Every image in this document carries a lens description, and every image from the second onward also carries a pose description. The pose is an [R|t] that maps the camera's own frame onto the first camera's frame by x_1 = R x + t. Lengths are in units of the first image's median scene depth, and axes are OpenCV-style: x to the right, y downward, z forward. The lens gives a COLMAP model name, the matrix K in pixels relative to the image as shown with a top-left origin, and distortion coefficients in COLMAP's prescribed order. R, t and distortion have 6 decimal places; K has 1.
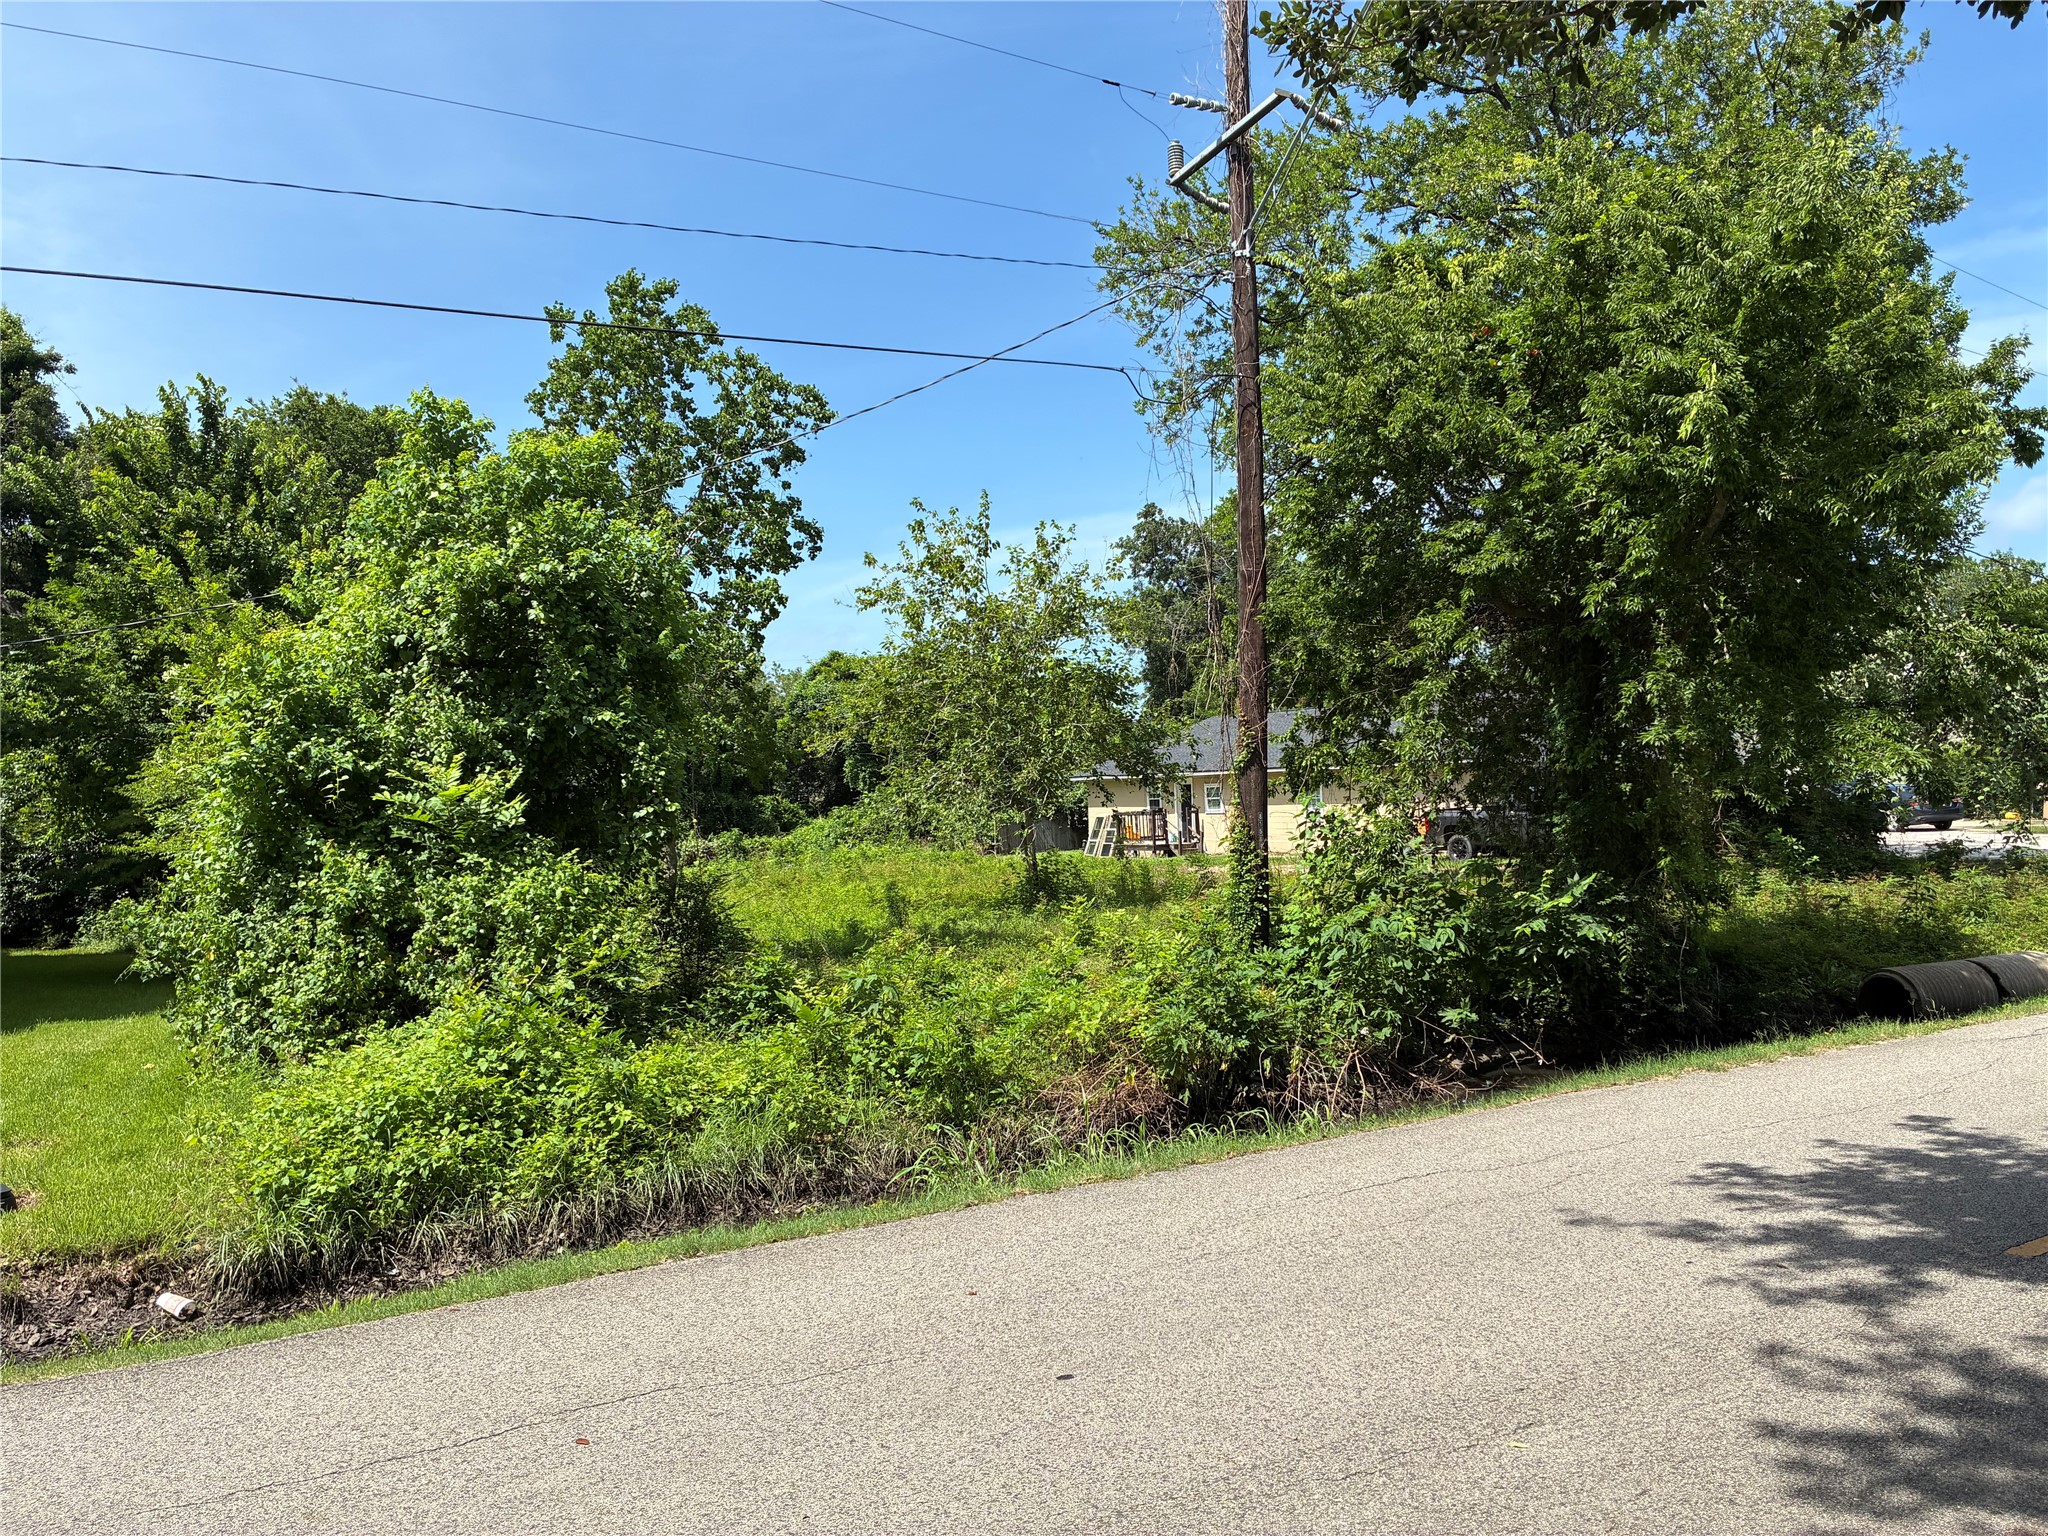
lens RADIAL K [[1771.4, 0, 982.3], [0, 1771.4, 764.0], [0, 0, 1]] dist [0.053730, -0.104069]
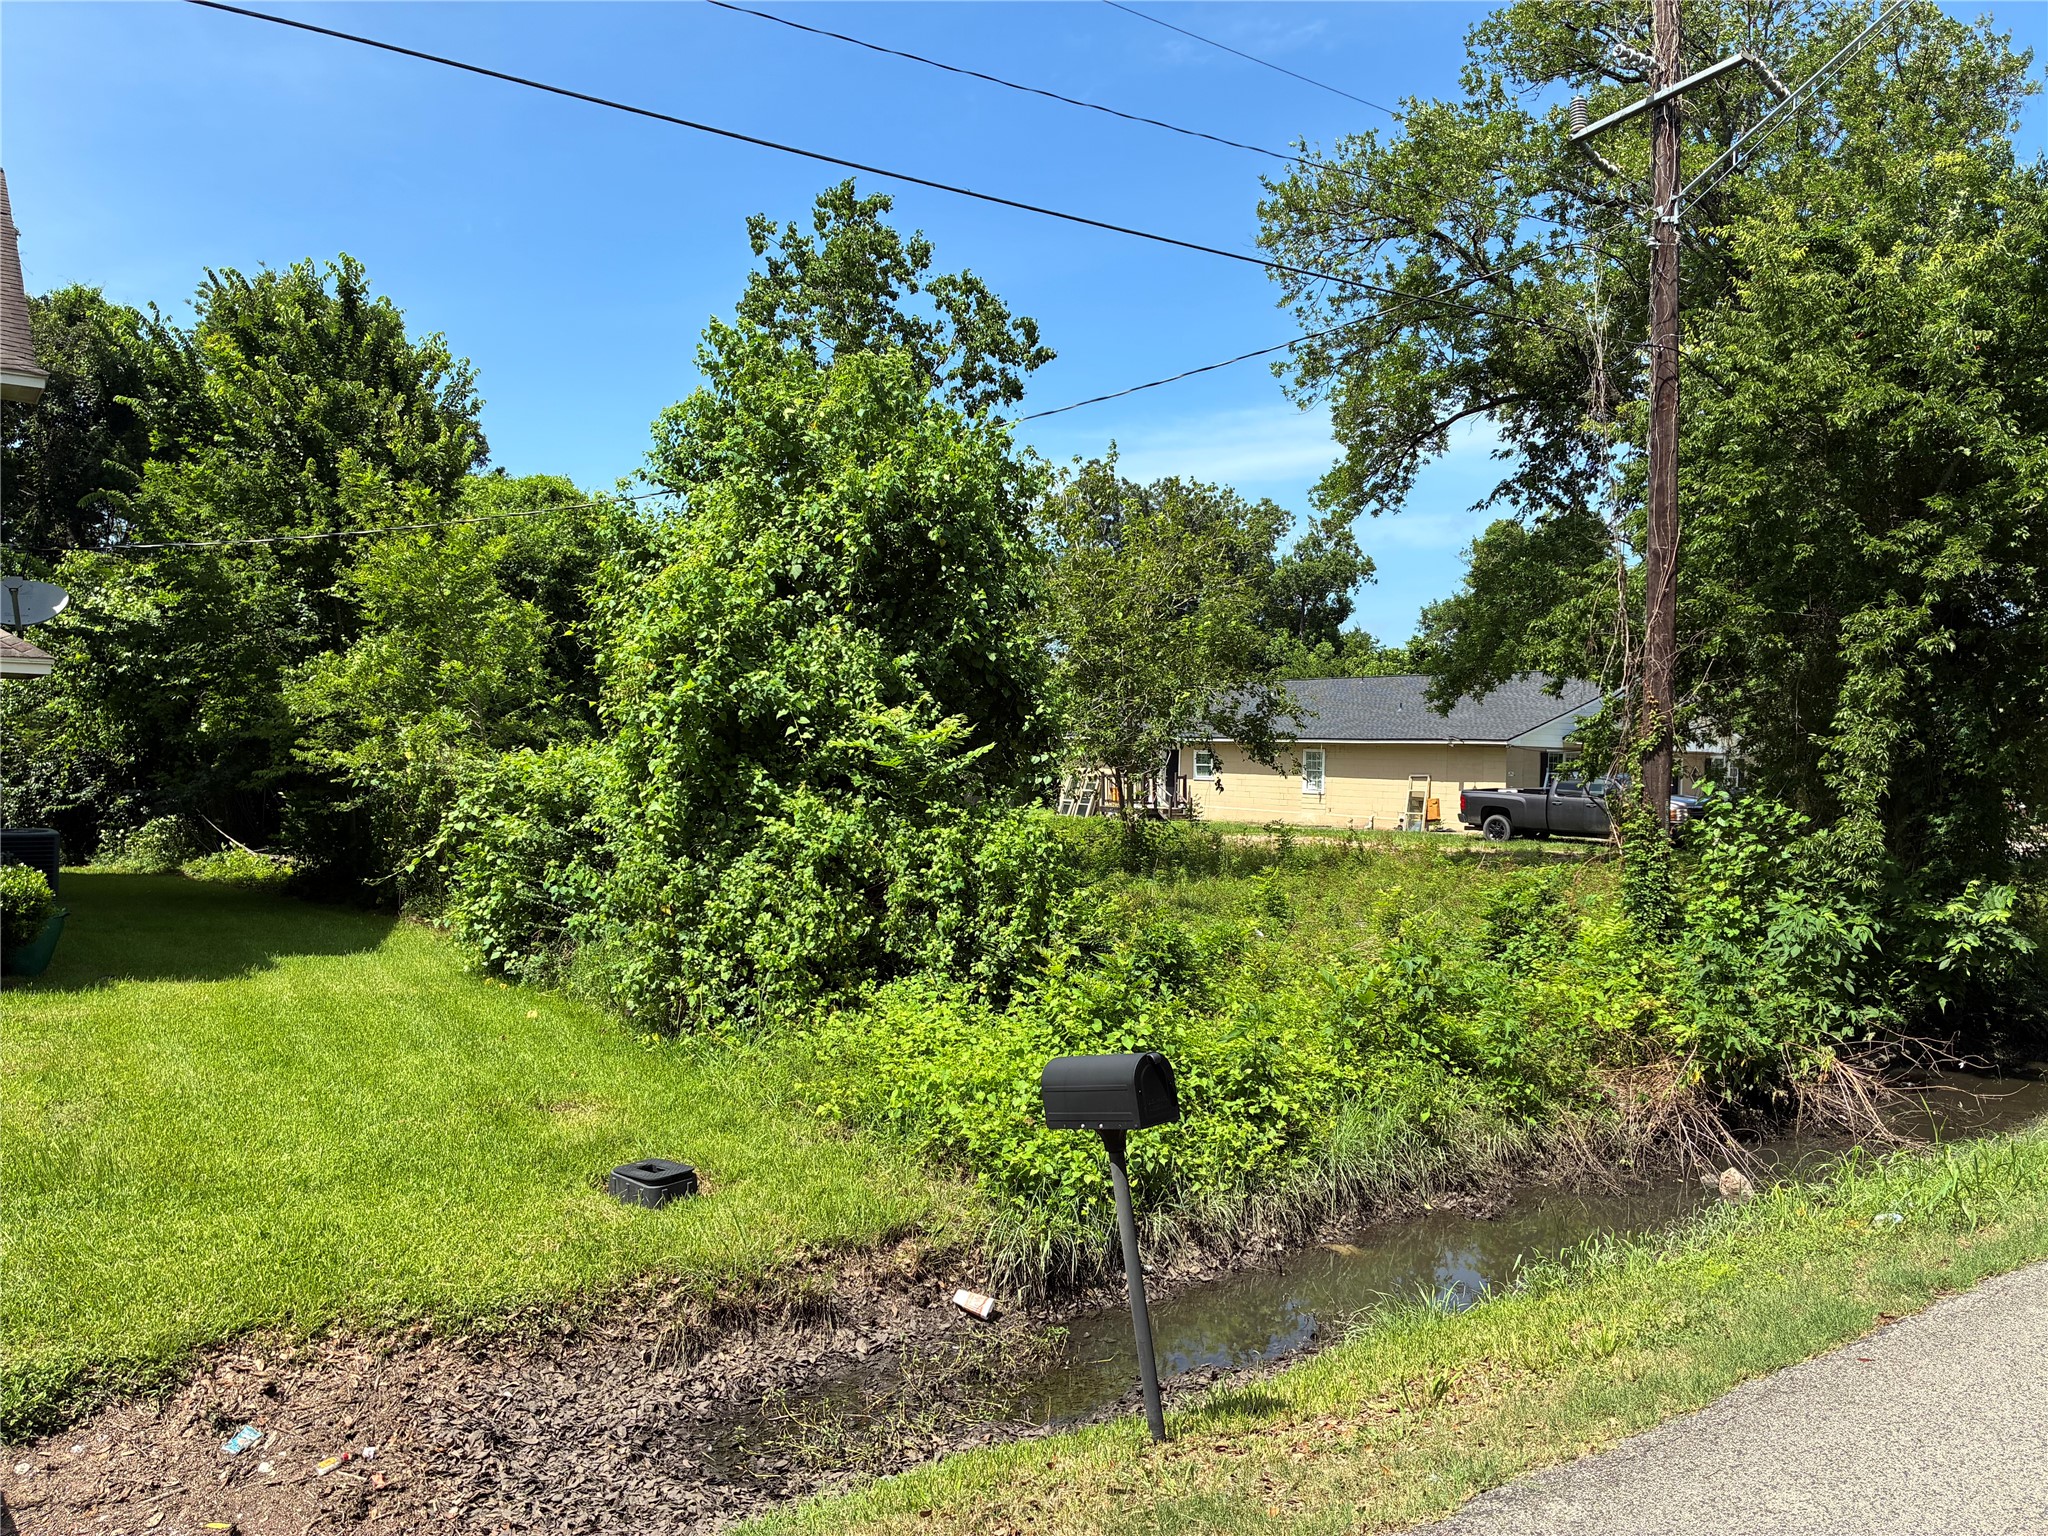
lens RADIAL K [[1771.4, 0, 1023.1], [0, 1771.4, 758.8], [0, 0, 1]] dist [0.053730, -0.104069]
pose [[0.992028, 0.053986, 0.113867, -0.379643], [-0.056620, 0.998195, 0.020032, 0.006980], [-0.112580, -0.026319, 0.993294, 0.080351]]
